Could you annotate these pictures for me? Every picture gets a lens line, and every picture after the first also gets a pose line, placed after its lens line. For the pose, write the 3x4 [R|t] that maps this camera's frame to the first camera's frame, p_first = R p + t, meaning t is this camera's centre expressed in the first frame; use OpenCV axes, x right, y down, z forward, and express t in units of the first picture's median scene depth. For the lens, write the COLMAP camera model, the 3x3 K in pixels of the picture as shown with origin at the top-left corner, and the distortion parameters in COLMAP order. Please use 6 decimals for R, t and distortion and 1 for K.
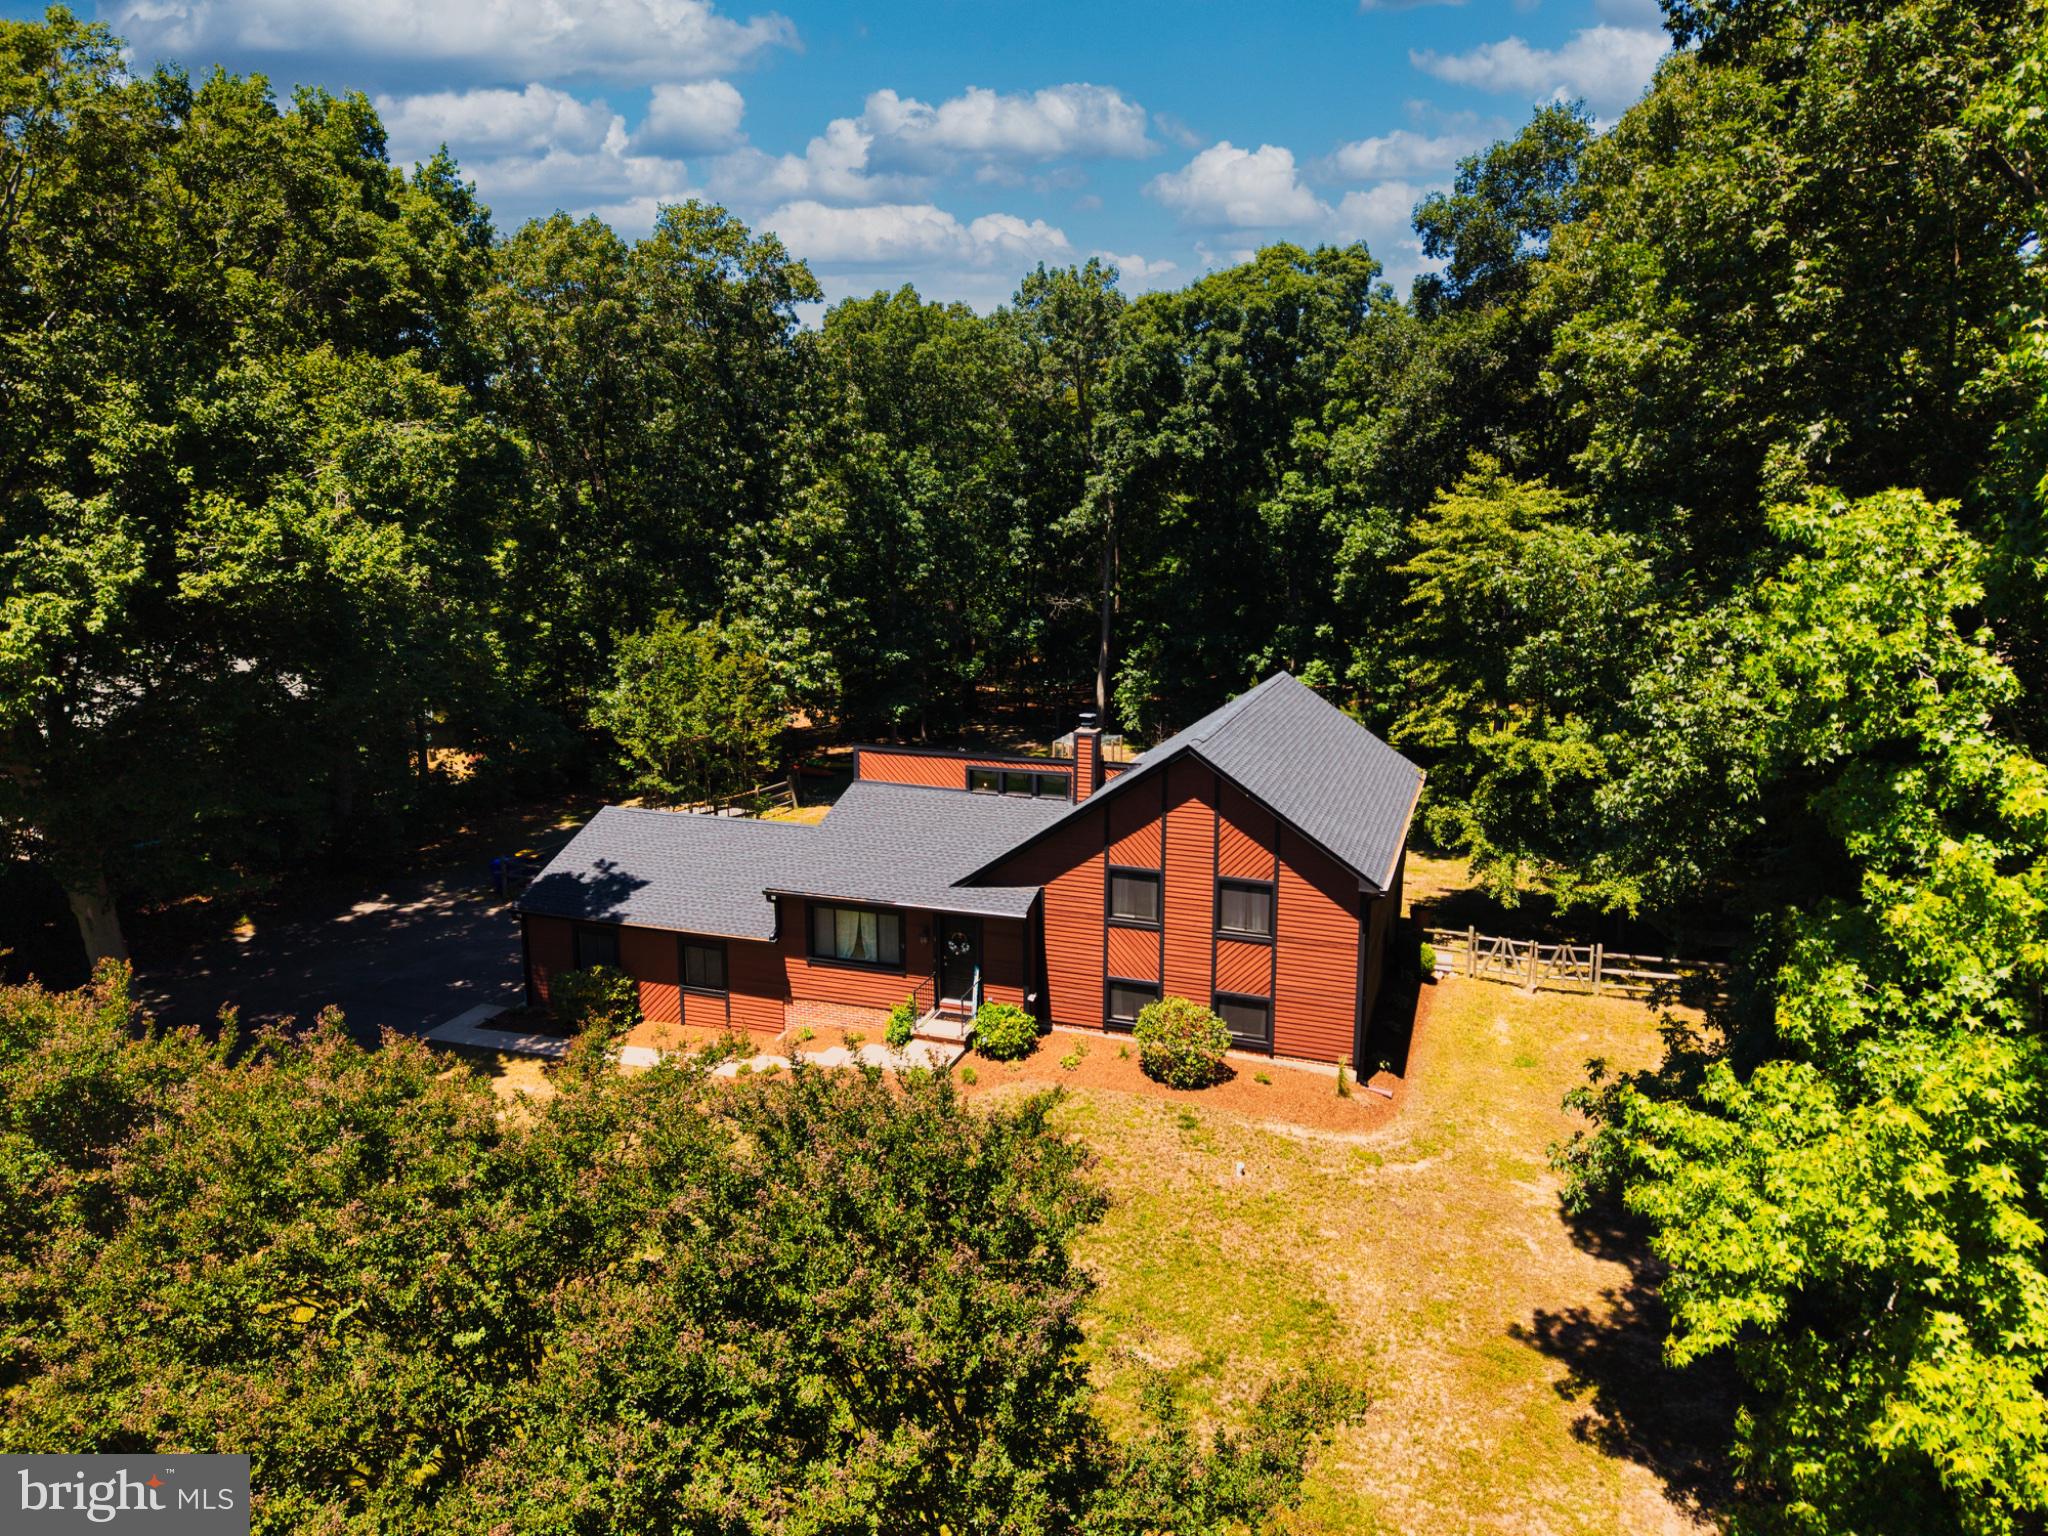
lens RADIAL K [[1374.9, 0, 1026.7], [0, 1374.9, 764.1], [0, 0, 1]] dist [0.030778, -0.026701]
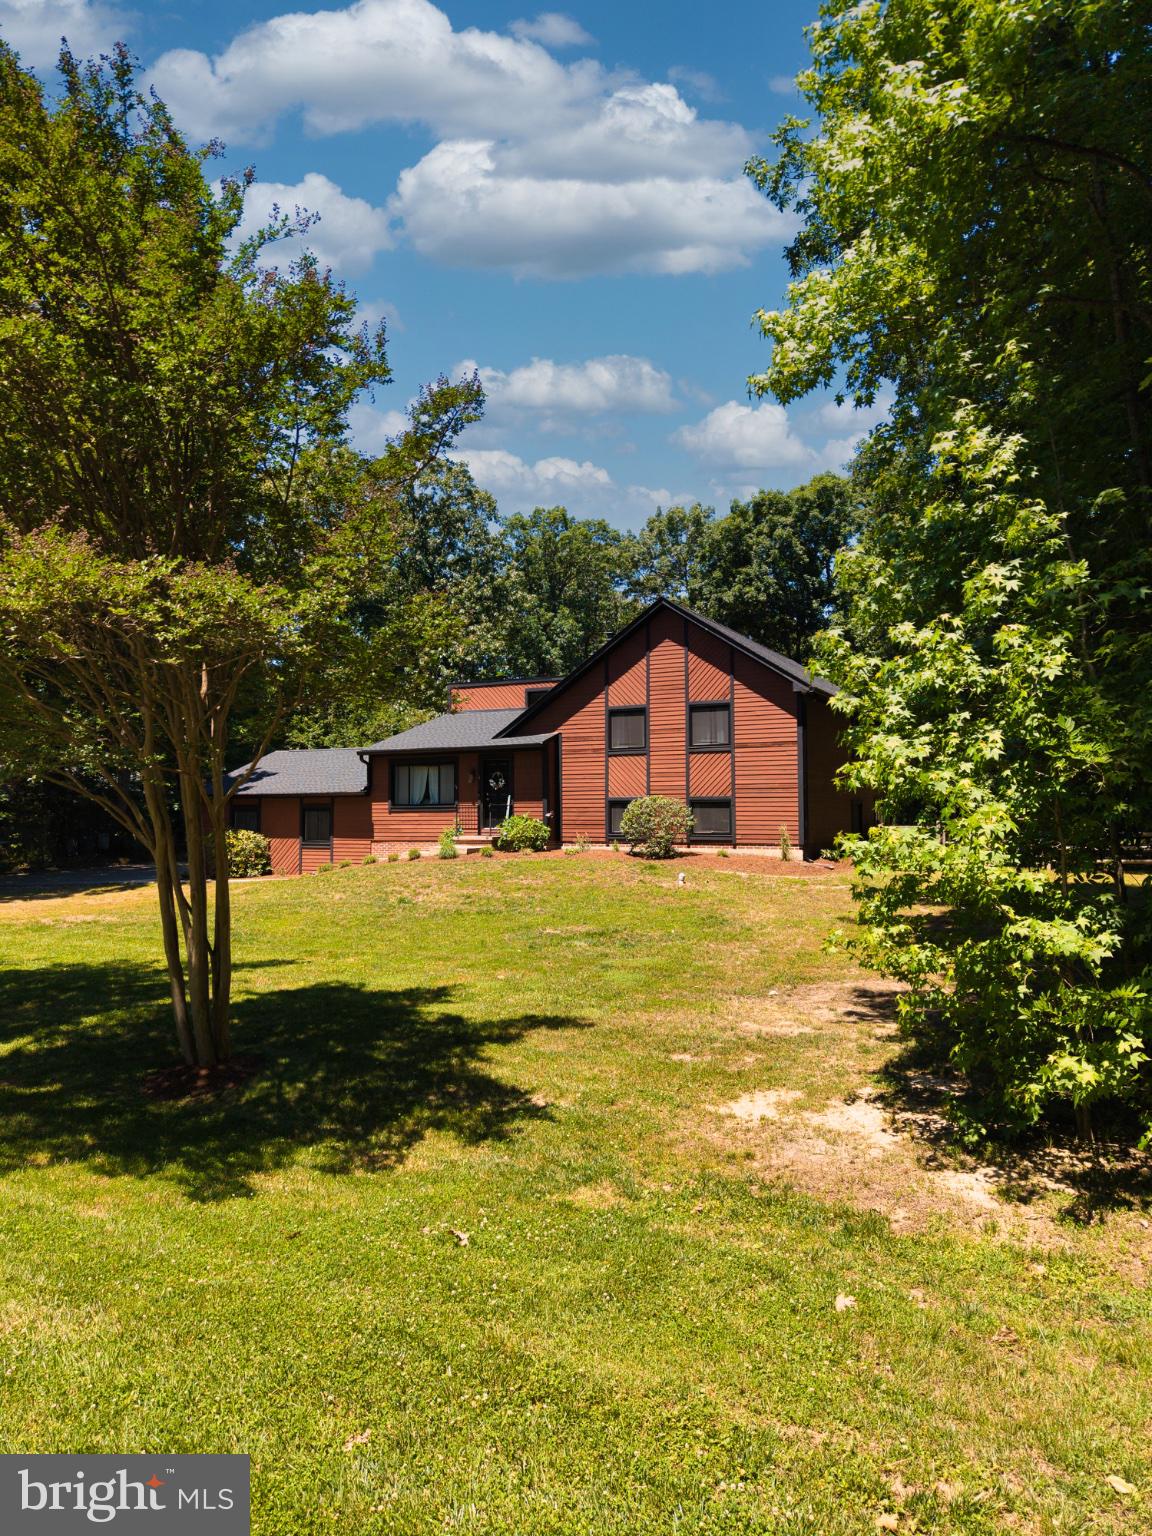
lens RADIAL K [[1031.2, 0, 586.0], [0, 1031.2, 776.8], [0, 0, 1]] dist [0.030778, -0.026701]
pose [[0.991050, -0.008904, -0.133195, 0.164521], [-0.023540, 0.970480, -0.240030, 0.363990], [0.131401, 0.241017, 0.961585, 0.085928]]
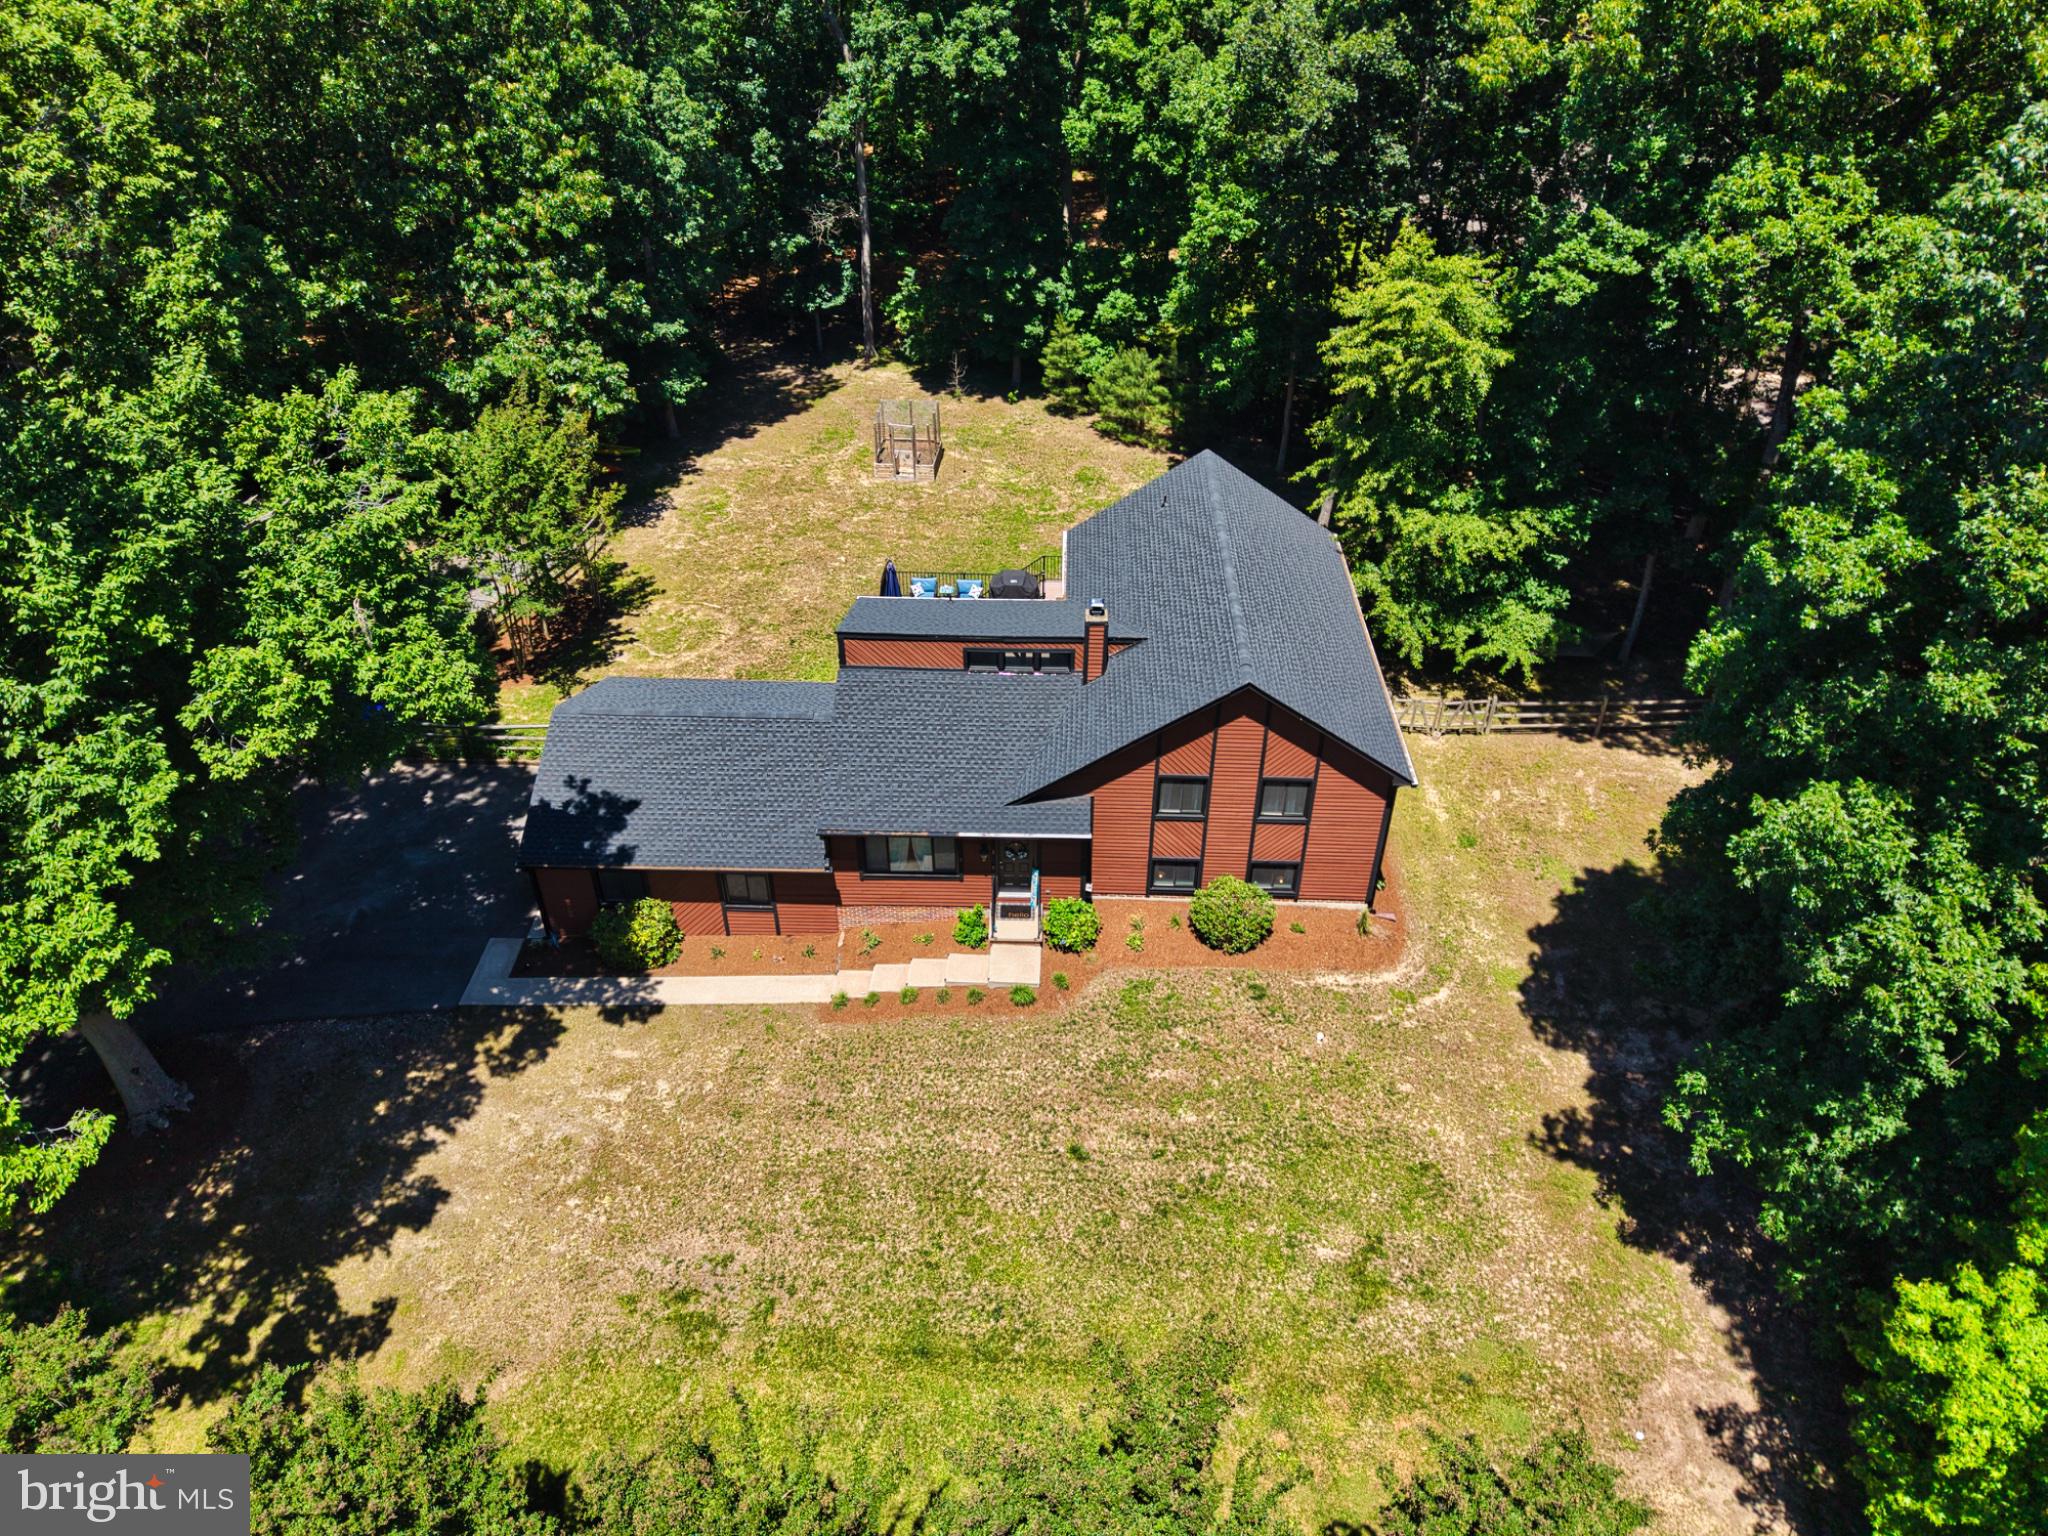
lens RADIAL K [[1374.9, 0, 1027.2], [0, 1374.9, 772.0], [0, 0, 1]] dist [0.030778, -0.026701]
pose [[0.951694, -0.183757, 0.245993, -0.297828], [0.059570, 0.896427, 0.439170, -0.400359], [-0.301215, -0.403302, 0.864070, 0.103161]]
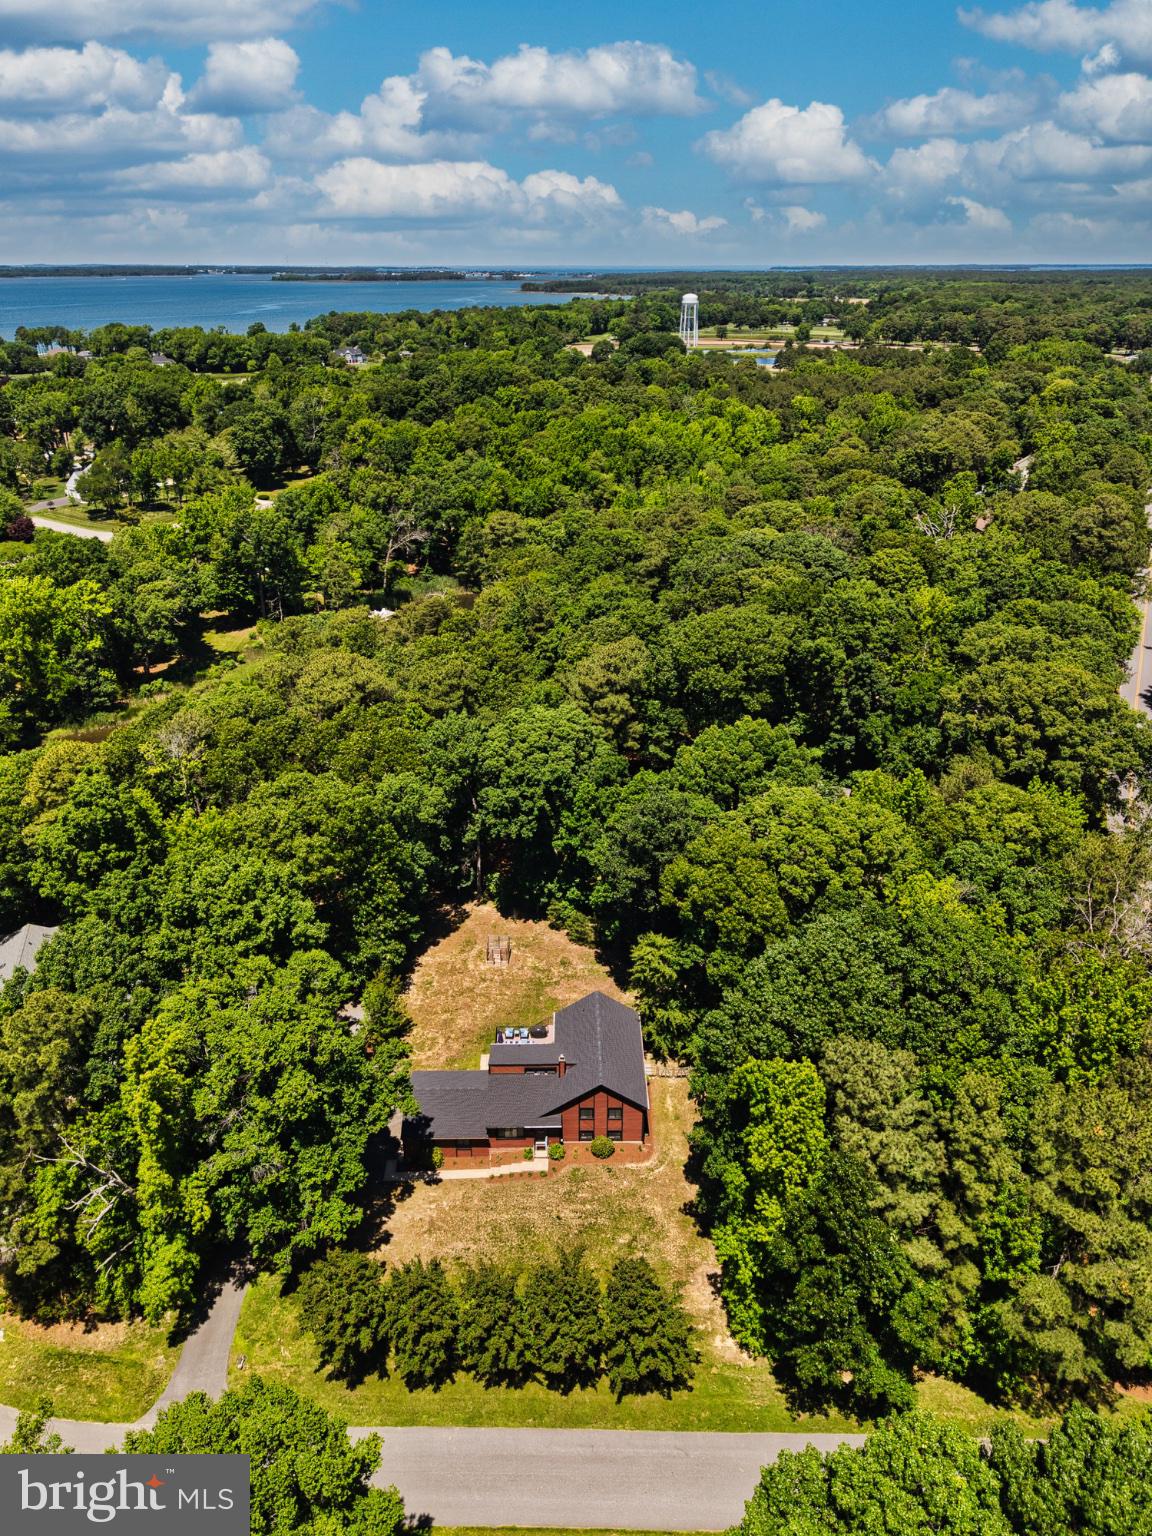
lens RADIAL K [[1031.2, 0, 577.6], [0, 1031.2, 758.6], [0, 0, 1]] dist [0.030778, -0.026701]
pose [[0.939722, -0.152733, 0.305935, -0.686393], [0.073403, 0.963948, 0.255767, -1.617956], [-0.333969, -0.217894, 0.917053, -1.466259]]
